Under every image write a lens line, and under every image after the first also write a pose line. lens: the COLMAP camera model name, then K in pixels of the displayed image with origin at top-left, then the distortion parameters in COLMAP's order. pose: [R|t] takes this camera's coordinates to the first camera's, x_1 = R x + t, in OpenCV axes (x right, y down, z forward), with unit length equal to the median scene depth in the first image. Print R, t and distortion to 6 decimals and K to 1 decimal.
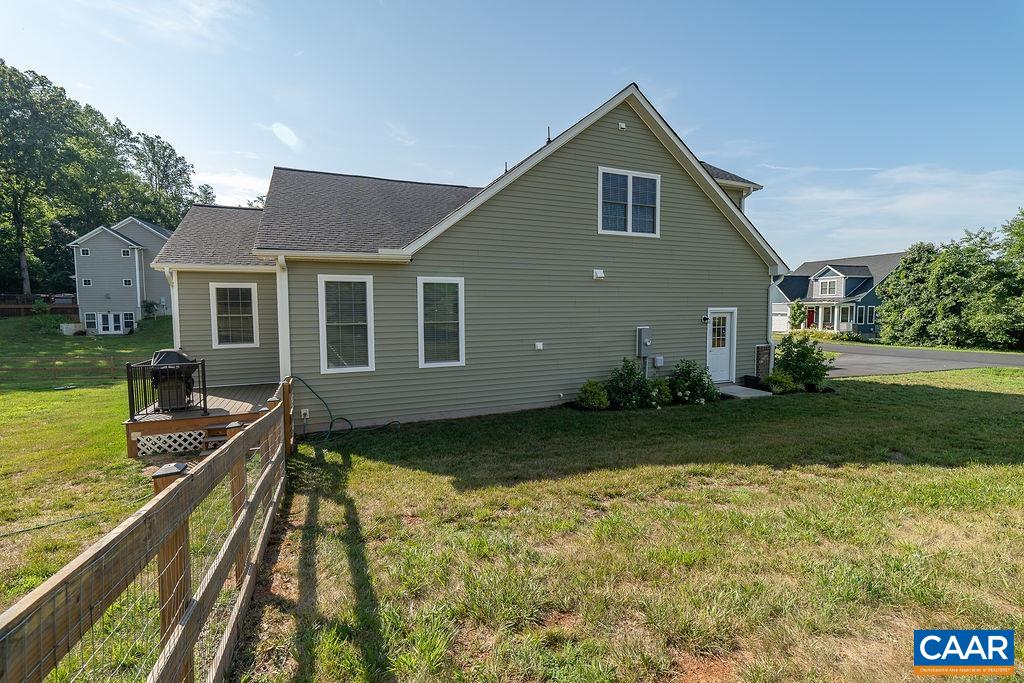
lens RADIAL K [[462.9, 0, 511.1], [0, 462.9, 337.6], [0, 0, 1]] dist [-0.003845, 0.001039]
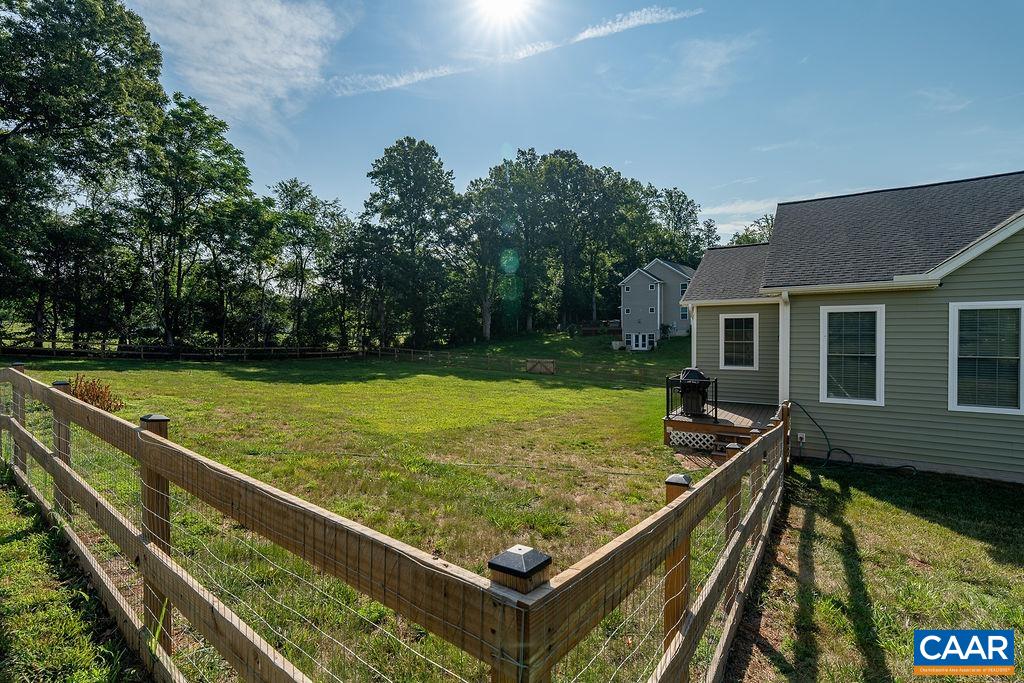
lens RADIAL K [[462.9, 0, 511.1], [0, 462.9, 337.6], [0, 0, 1]] dist [-0.003845, 0.001039]
pose [[0.560694, 0.015783, -0.827872, 0.057161], [-0.051118, 0.998571, -0.015584, -0.014511], [0.826443, 0.051057, 0.560700, -0.162392]]
